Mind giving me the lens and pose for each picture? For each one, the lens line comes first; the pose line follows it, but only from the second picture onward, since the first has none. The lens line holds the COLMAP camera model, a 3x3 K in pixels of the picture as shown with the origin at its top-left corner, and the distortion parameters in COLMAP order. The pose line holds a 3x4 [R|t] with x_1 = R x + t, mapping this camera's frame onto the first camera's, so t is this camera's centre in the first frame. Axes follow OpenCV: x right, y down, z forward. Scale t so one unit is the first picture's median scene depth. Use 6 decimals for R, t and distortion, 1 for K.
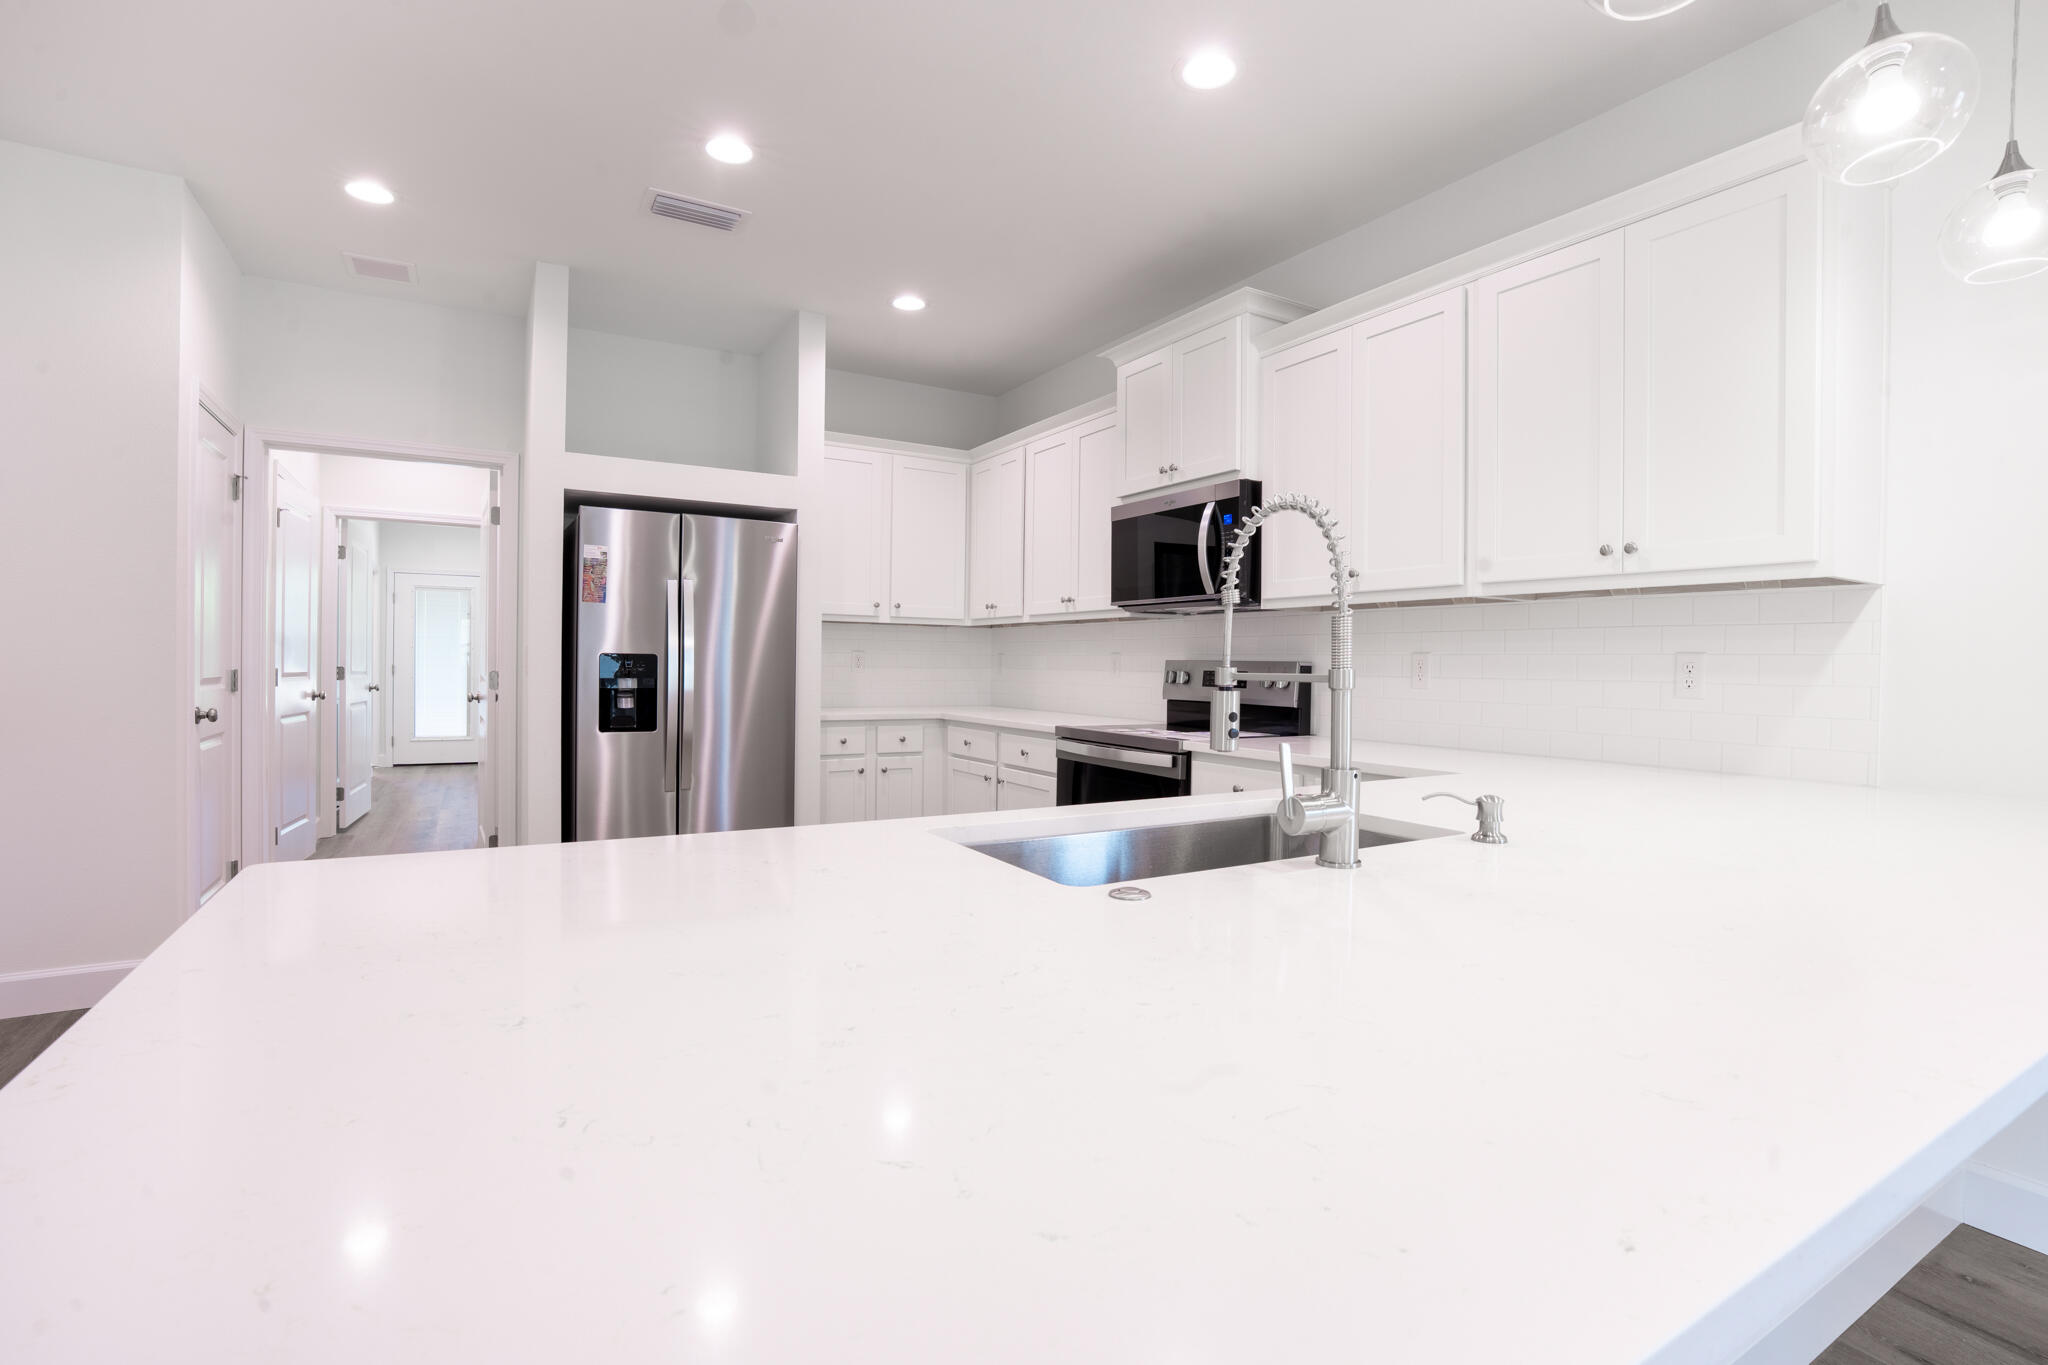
lens RADIAL K [[948.1, 0, 1016.1], [0, 948.1, 679.9], [0, 0, 1]] dist [-0.061186, 0.018869]
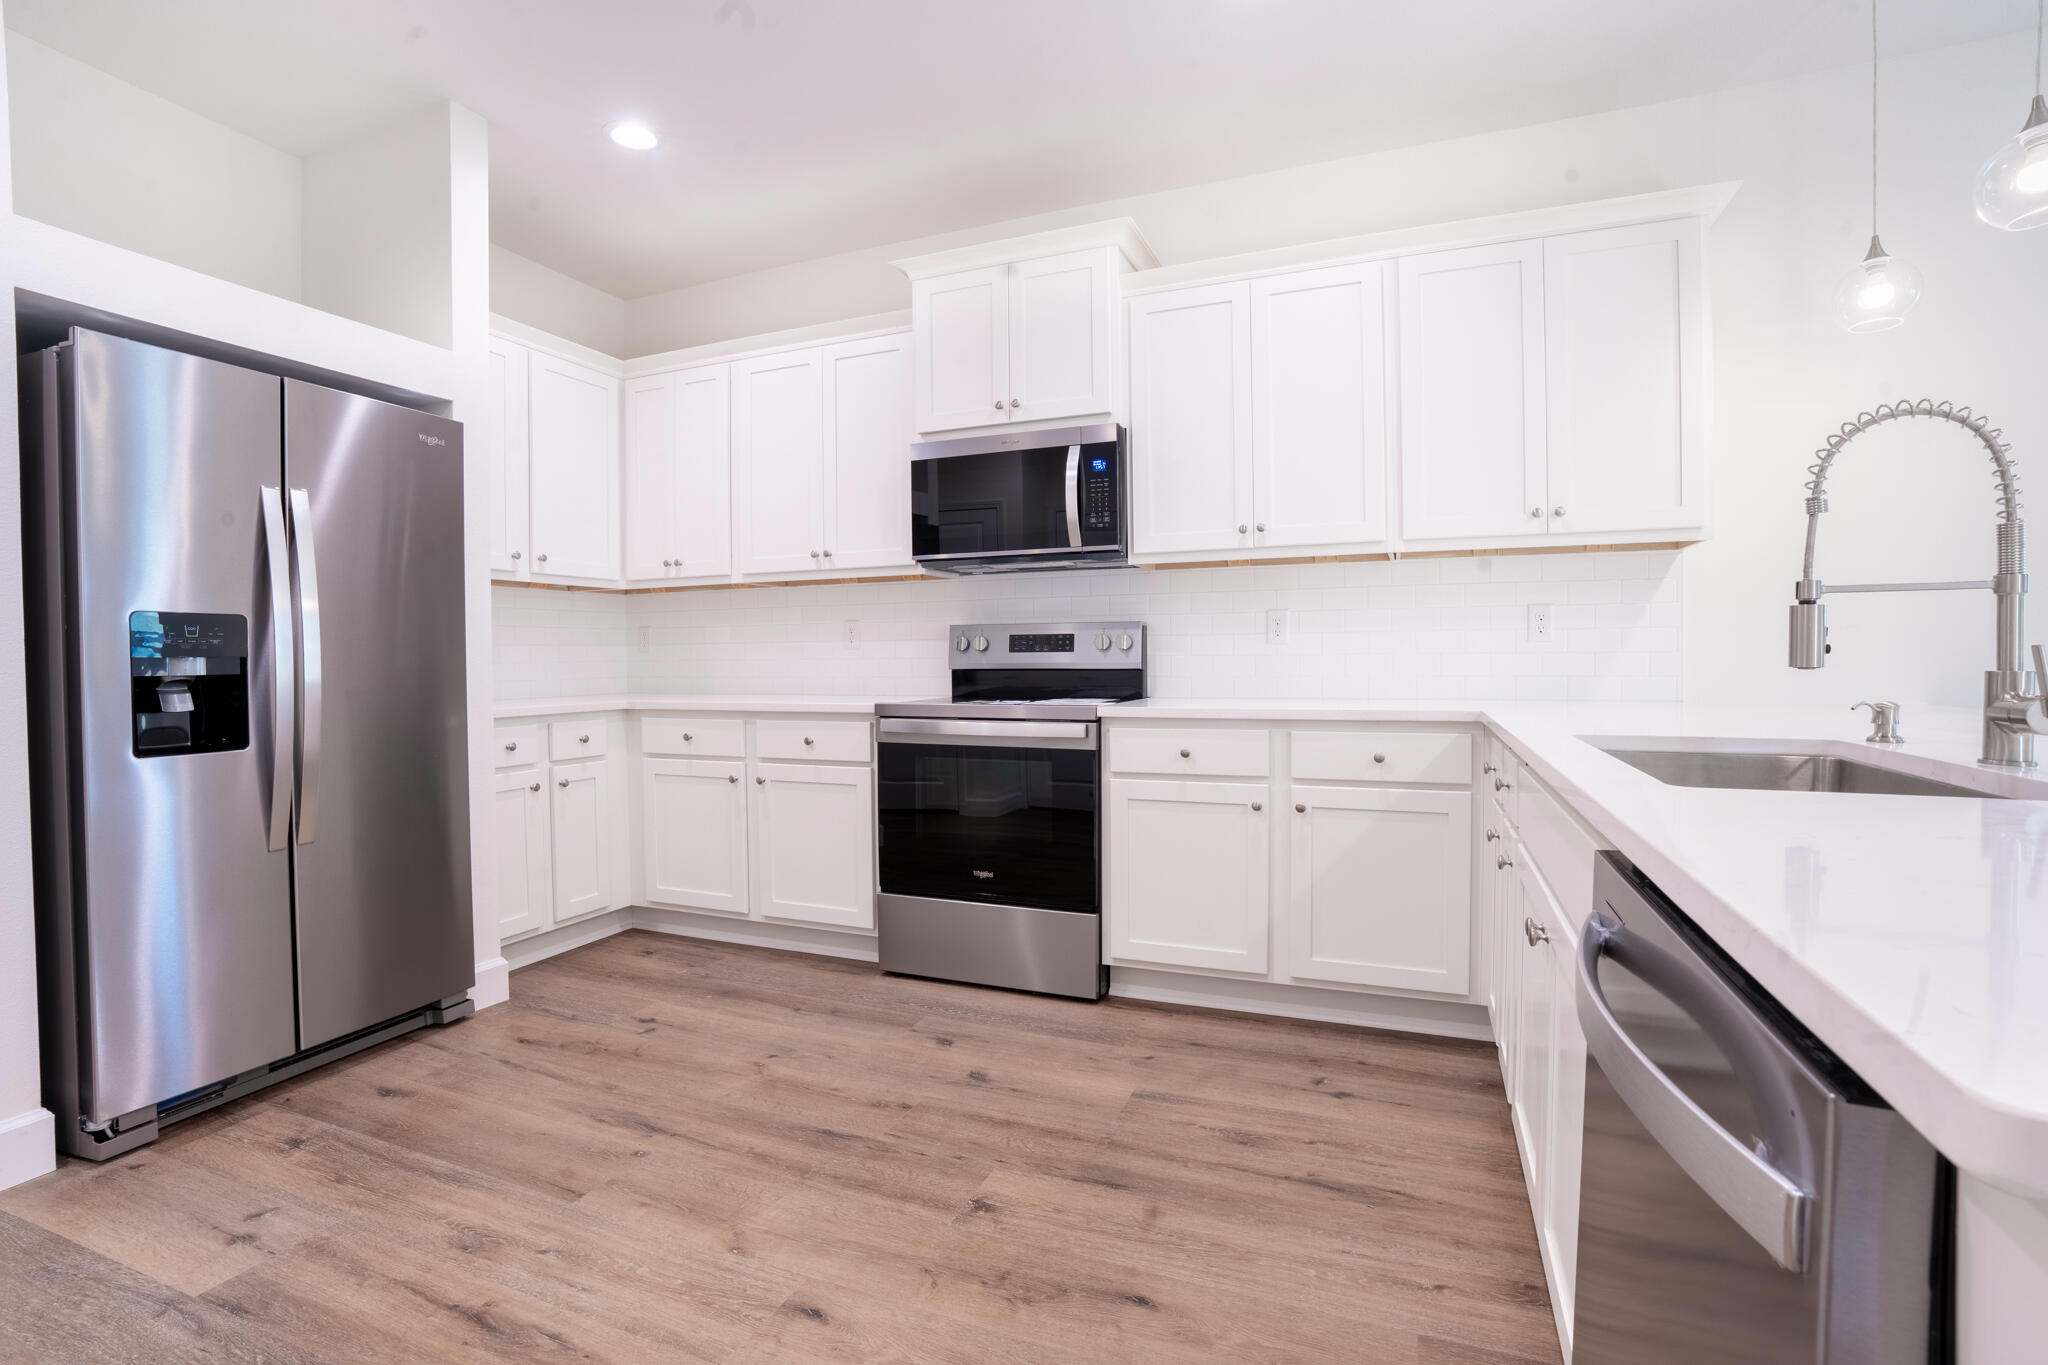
lens RADIAL K [[948.1, 0, 1022.9], [0, 948.1, 678.2], [0, 0, 1]] dist [-0.061186, 0.018869]
pose [[0.793934, -0.035246, 0.606982, -0.341864], [0.030868, 0.999368, 0.017656, 0.015904], [-0.607220, 0.004719, 0.794519, 0.265649]]
